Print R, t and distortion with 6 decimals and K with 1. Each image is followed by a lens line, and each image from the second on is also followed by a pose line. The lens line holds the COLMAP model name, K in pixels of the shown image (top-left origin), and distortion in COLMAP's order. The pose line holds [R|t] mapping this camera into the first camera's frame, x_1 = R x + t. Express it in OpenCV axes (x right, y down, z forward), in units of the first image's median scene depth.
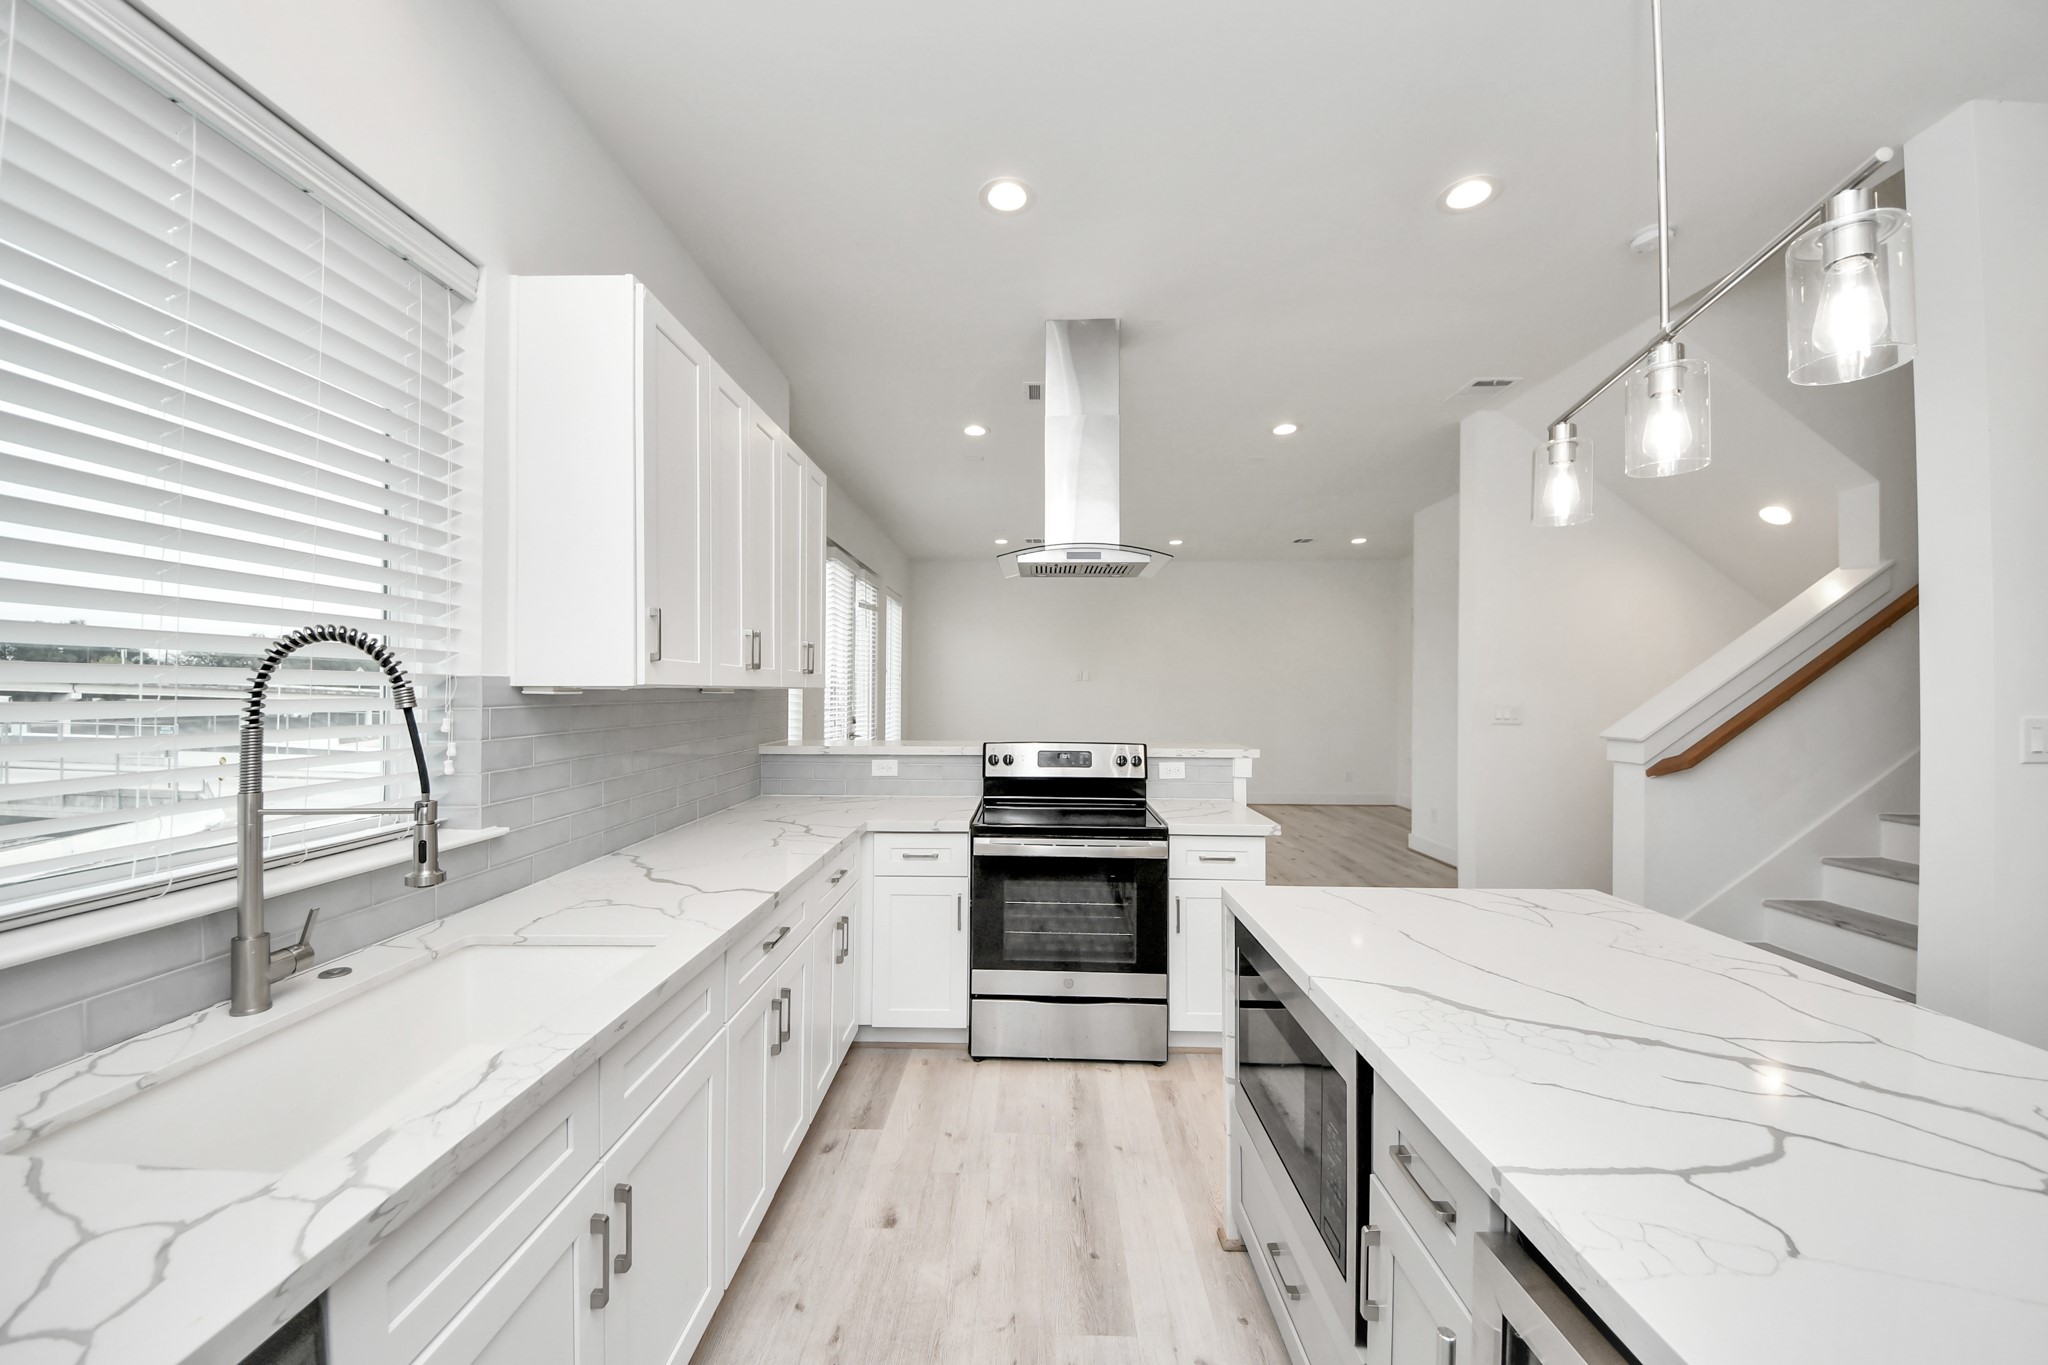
lens RADIAL K [[724.5, 0, 1017.9], [0, 724.5, 690.1], [0, 0, 1]] dist [0.038828, -0.025225]
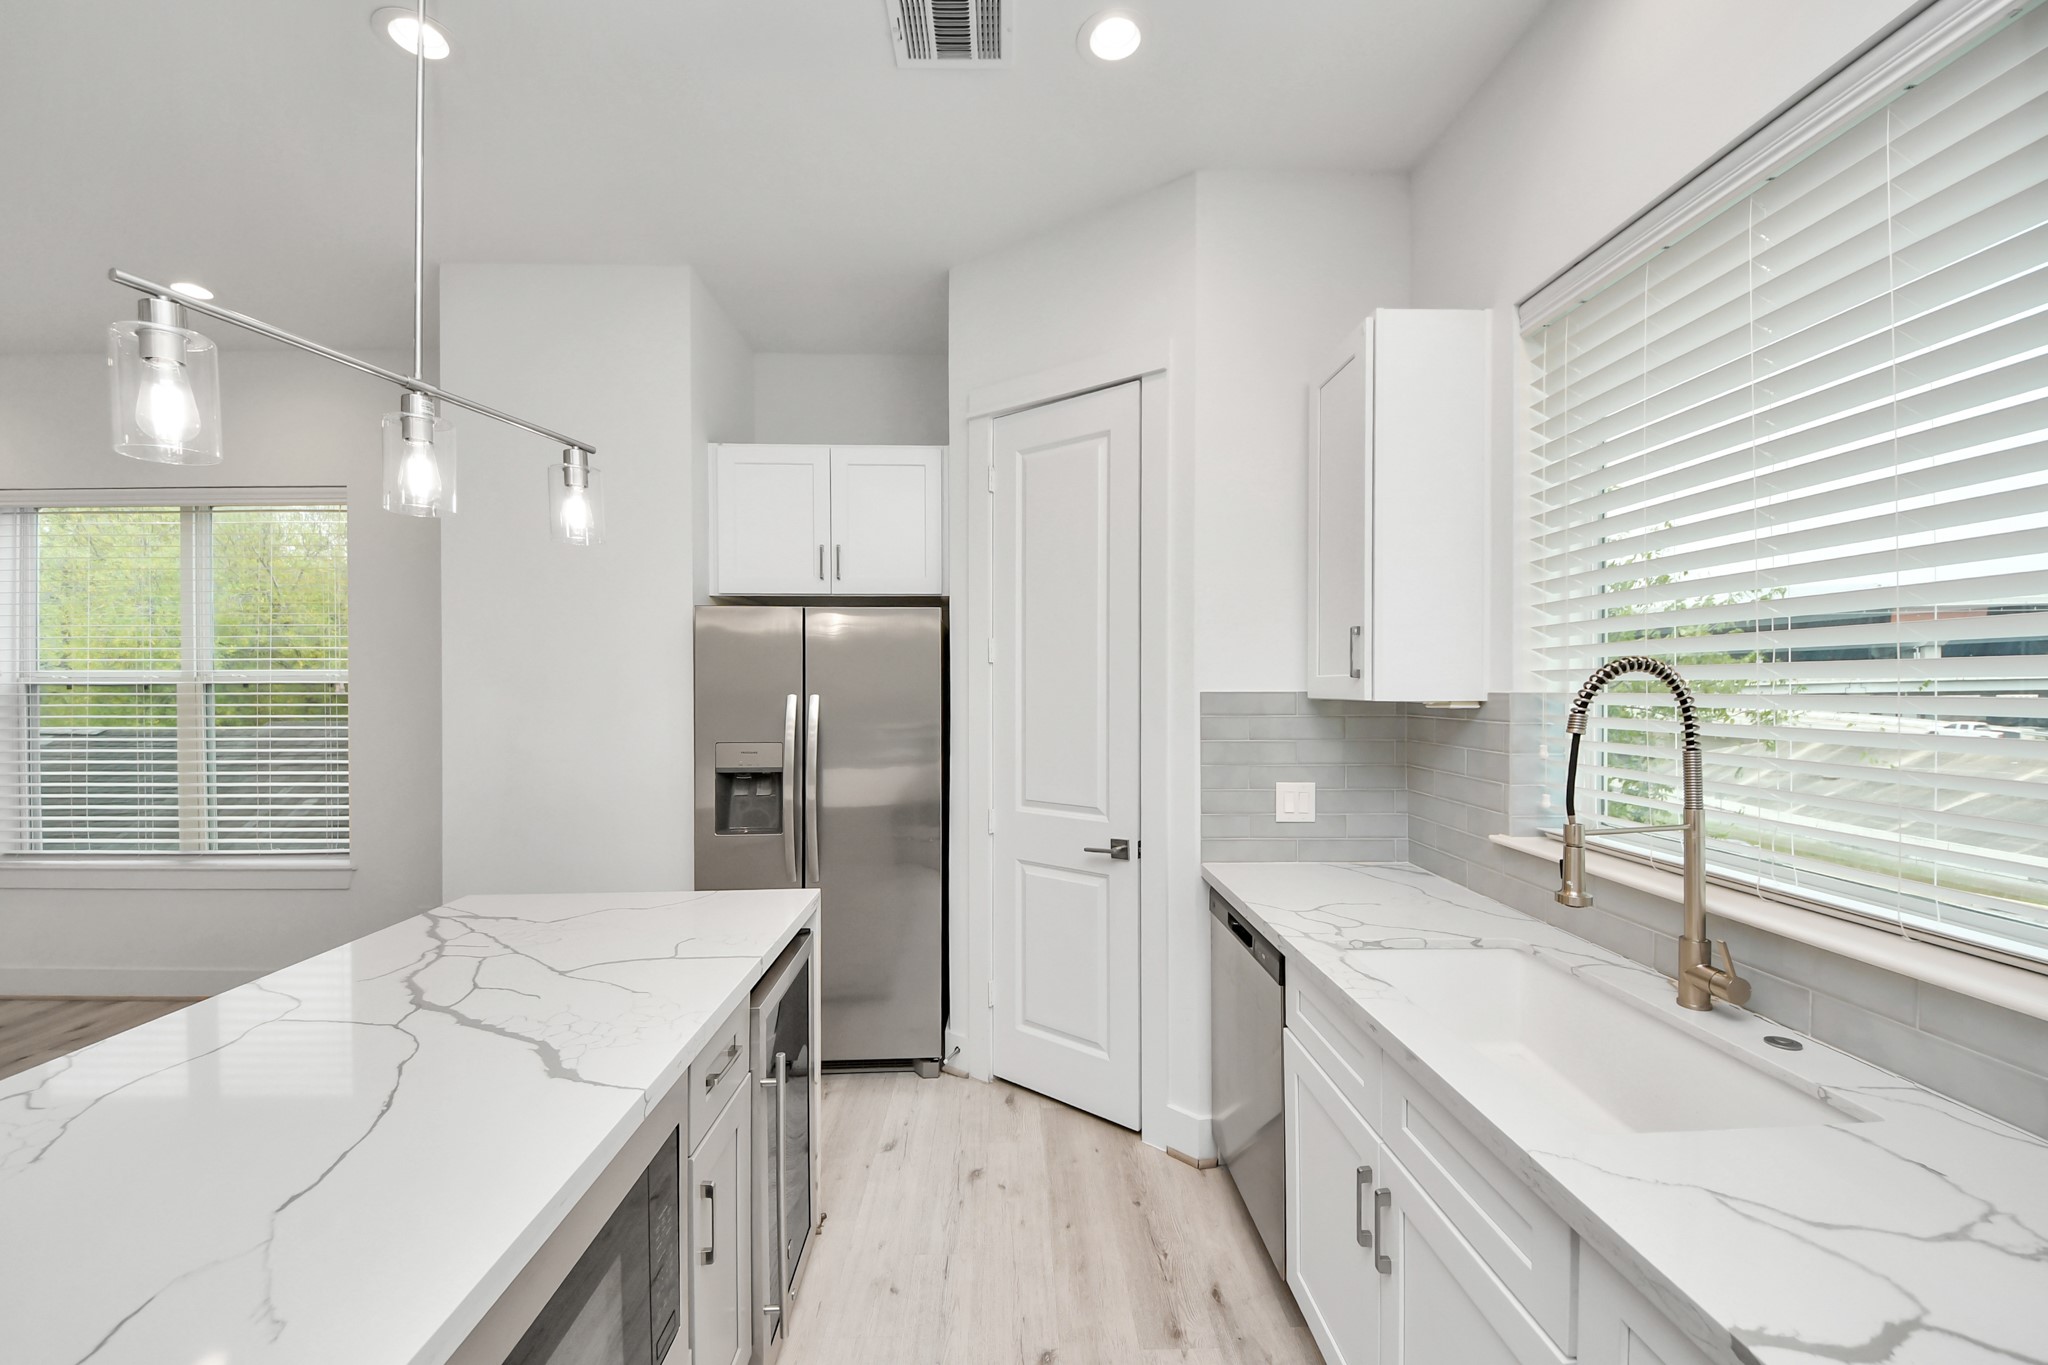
lens RADIAL K [[789.5, 0, 1005.5], [0, 789.5, 690.5], [0, 0, 1]] dist [0.000345, -0.000065]
pose [[-0.999487, 0.007892, -0.031026, 0.020274], [0.007685, 0.999947, 0.006799, -0.031776], [0.031078, 0.006557, -0.999495, 1.328081]]
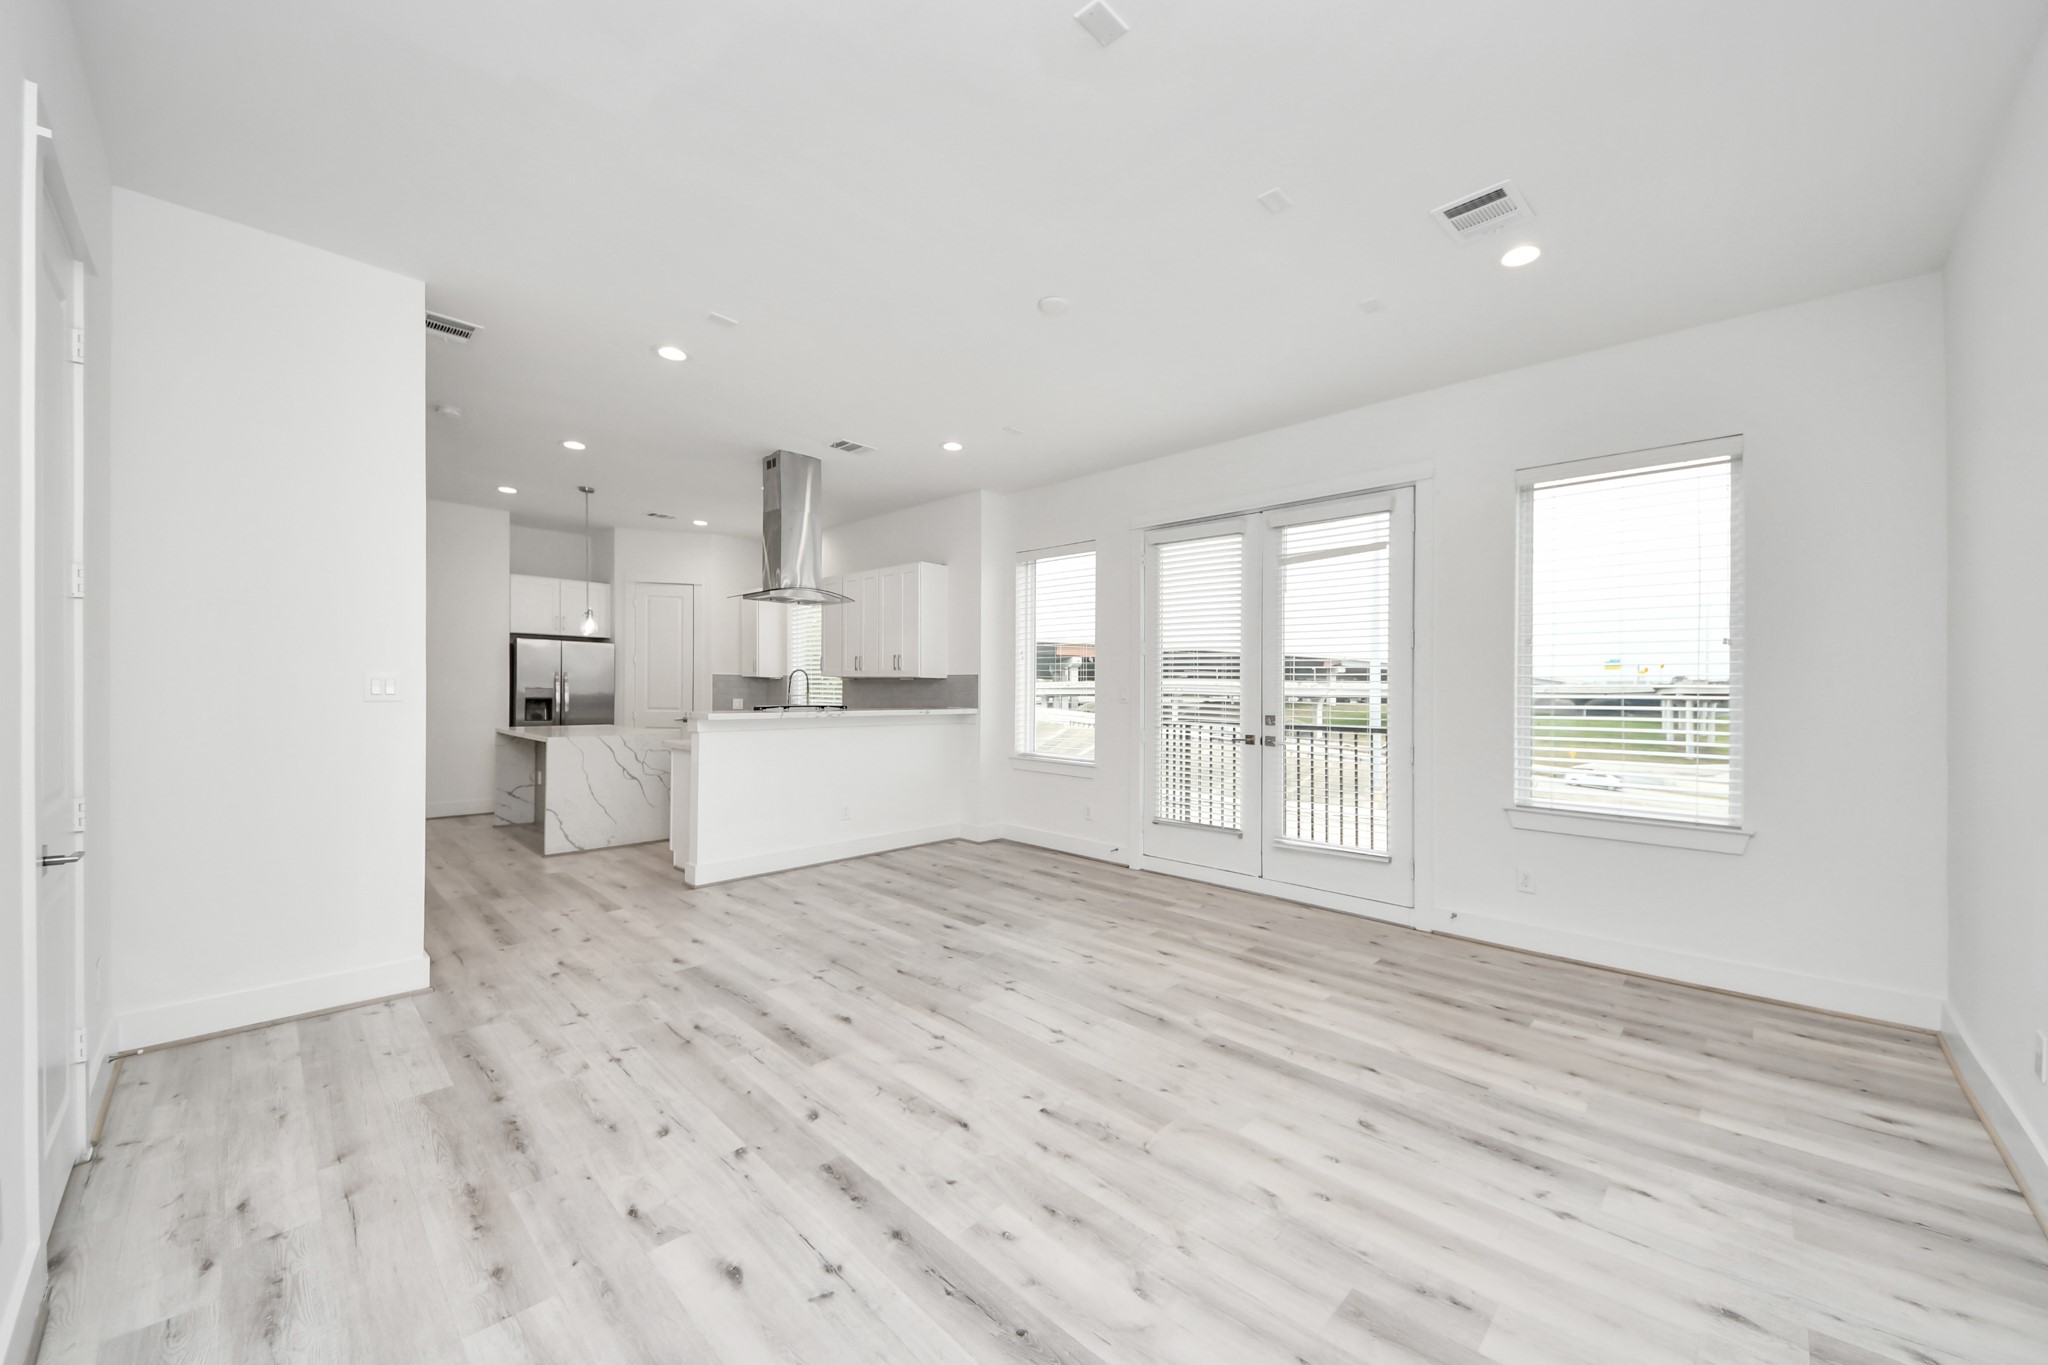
lens RADIAL K [[724.5, 0, 1017.9], [0, 724.5, 690.1], [0, 0, 1]] dist [0.038828, -0.025225]
pose [[-0.663211, -0.009300, -0.748374, 1.810740], [-0.012731, 0.999918, -0.001143, 0.062438], [0.748324, 0.008770, -0.663276, 4.498378]]
